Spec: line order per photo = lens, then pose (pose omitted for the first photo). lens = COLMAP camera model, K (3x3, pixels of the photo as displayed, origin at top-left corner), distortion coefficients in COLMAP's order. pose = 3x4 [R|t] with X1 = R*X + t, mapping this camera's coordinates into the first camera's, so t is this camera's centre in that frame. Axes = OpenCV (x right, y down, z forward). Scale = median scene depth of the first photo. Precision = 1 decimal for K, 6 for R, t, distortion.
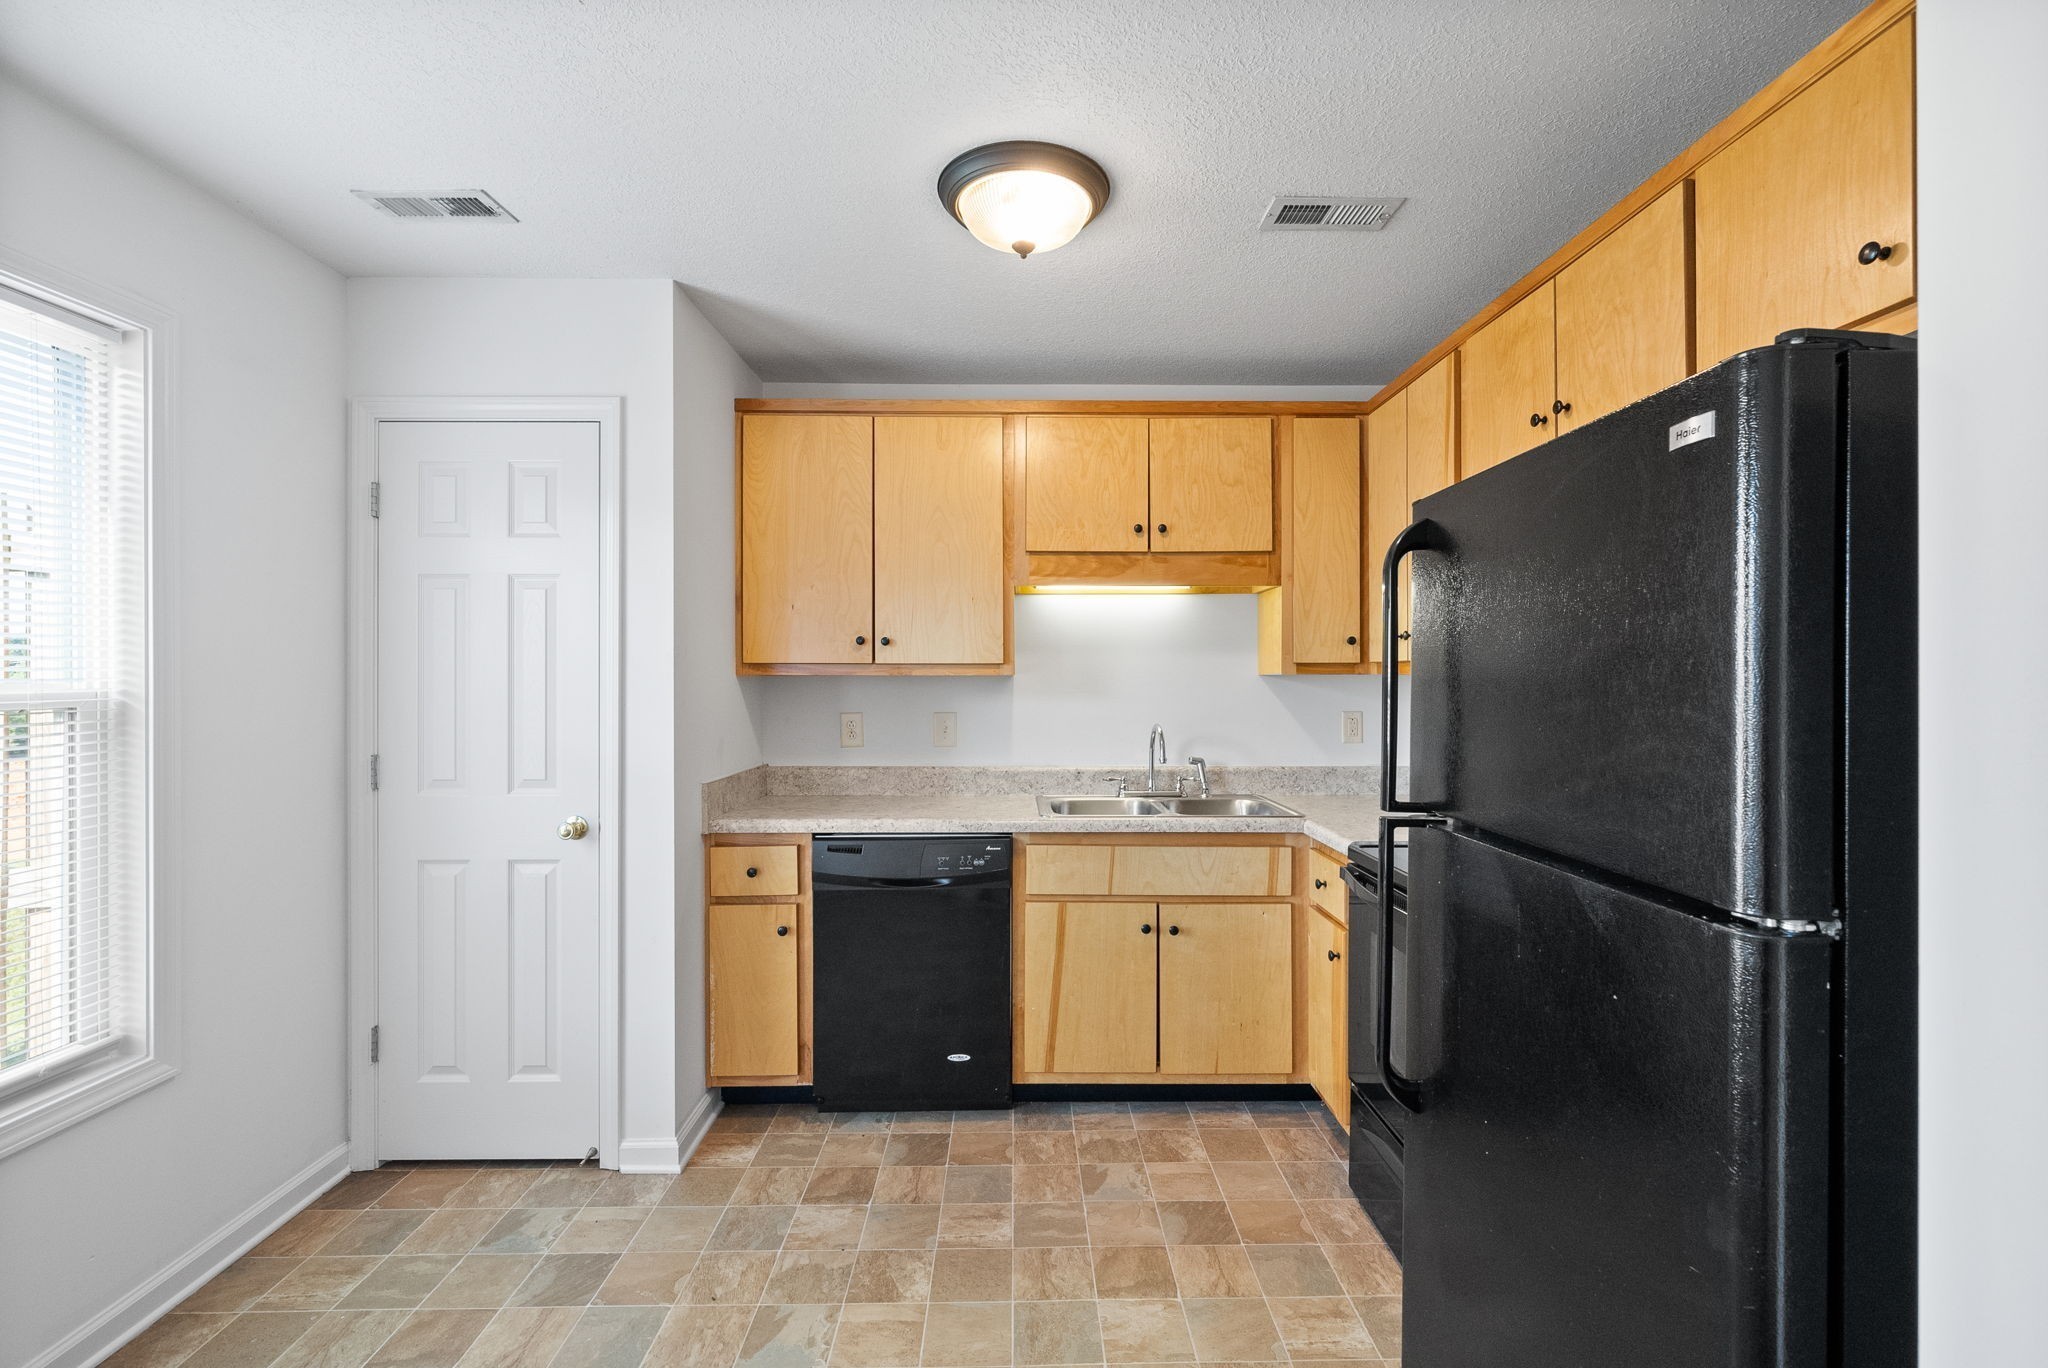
lens RADIAL K [[881.0, 0, 1027.4], [0, 881.0, 677.9], [0, 0, 1]] dist [-0.001703, -0.000568]
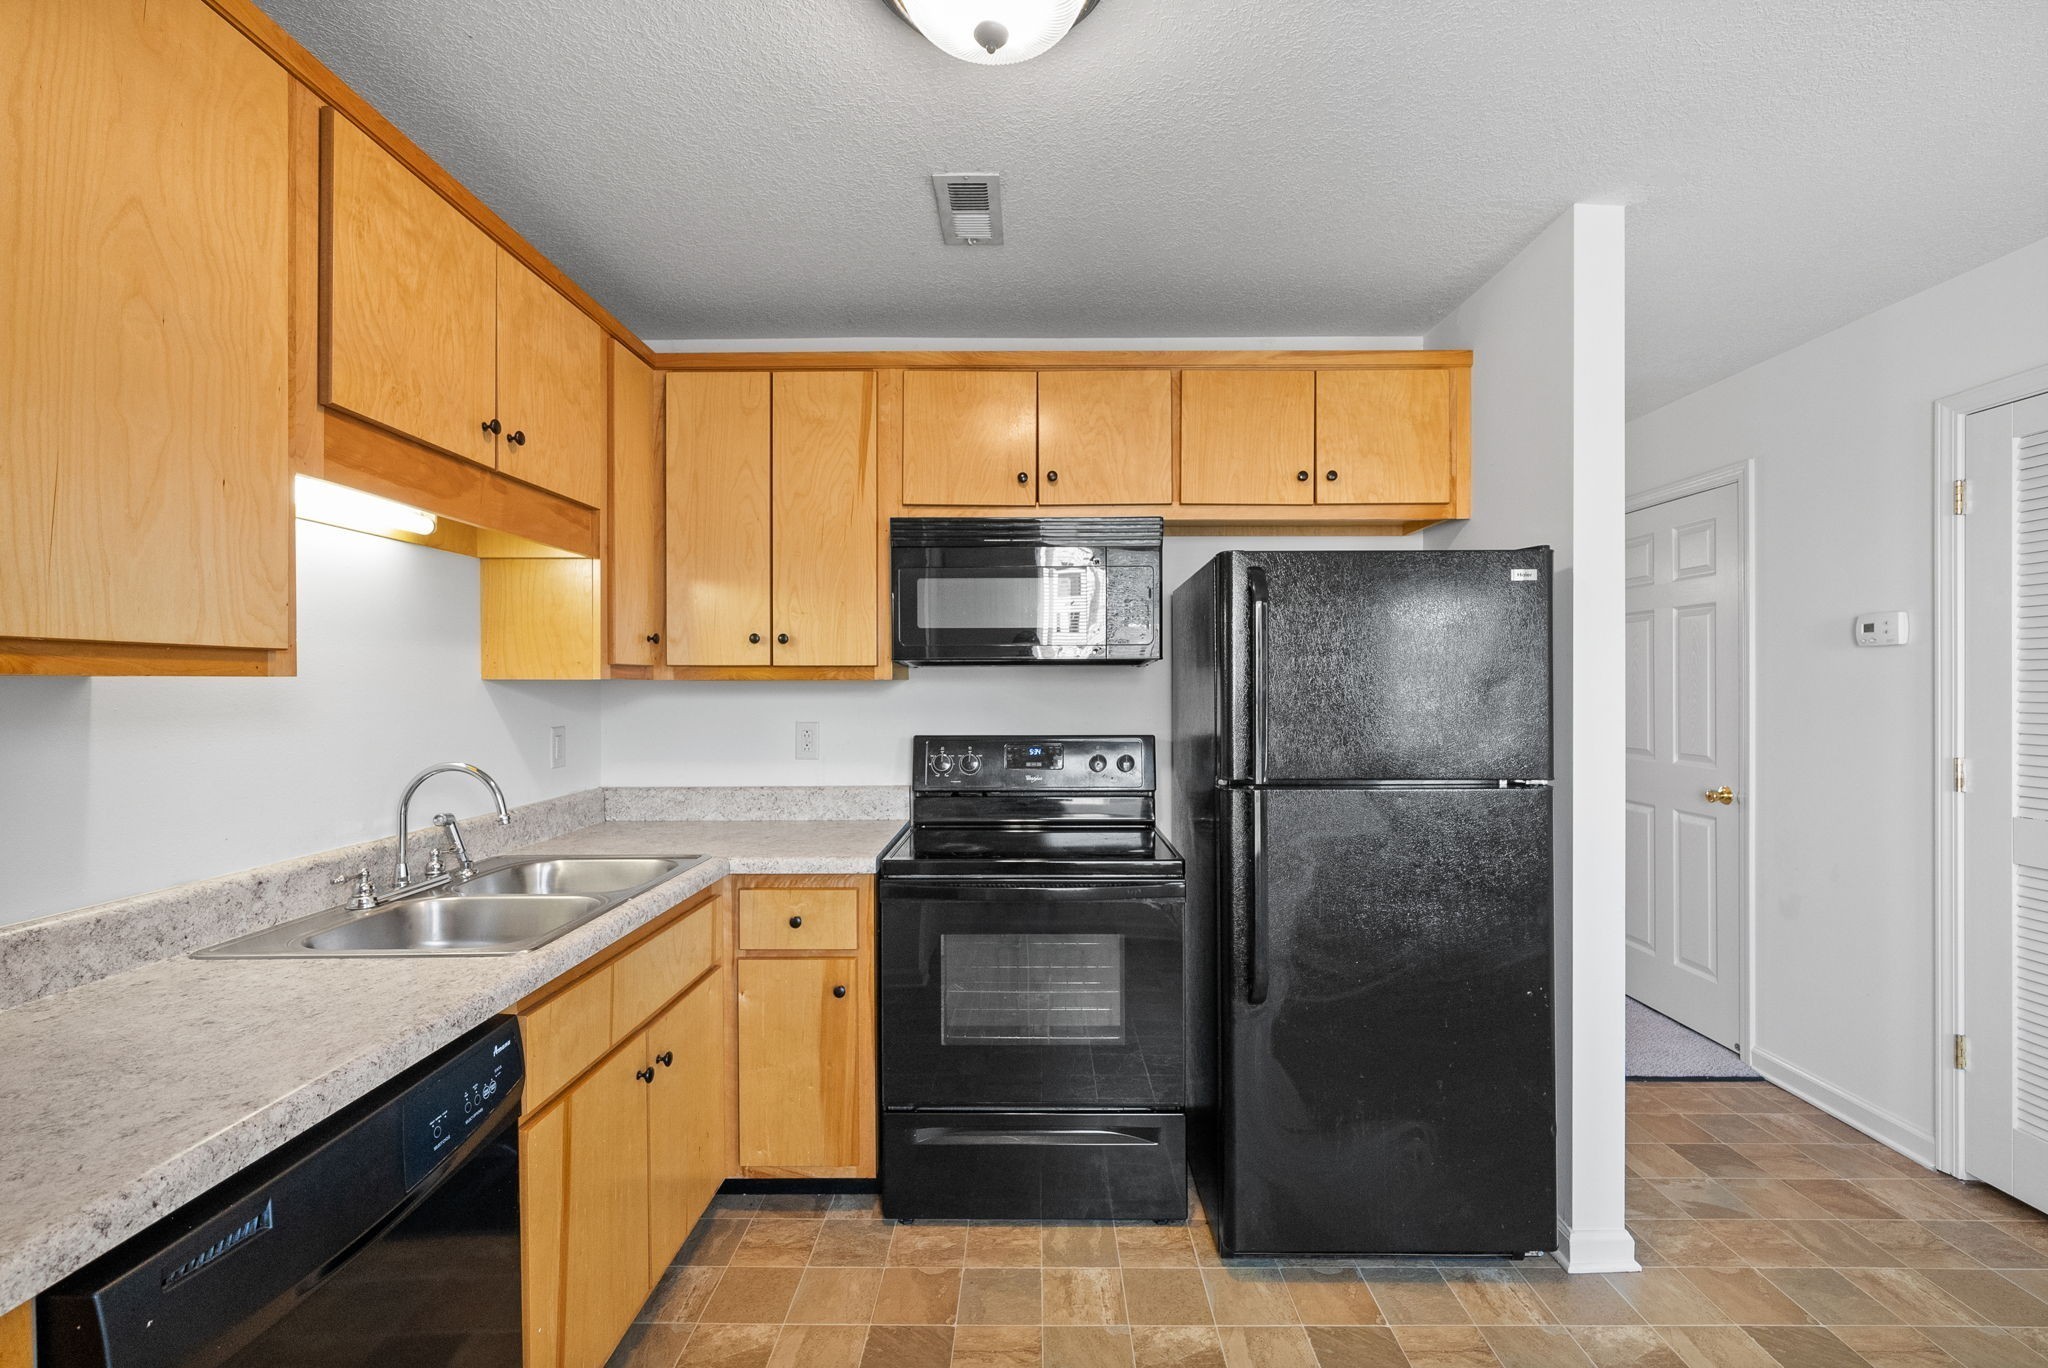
lens RADIAL K [[881.0, 0, 1024.8], [0, 881.0, 683.7], [0, 0, 1]] dist [-0.001703, -0.000568]
pose [[0.033739, -0.000791, 0.999430, -0.671597], [-0.000863, 0.999999, 0.000820, -0.000724], [-0.999430, -0.000890, 0.033738, 0.953395]]
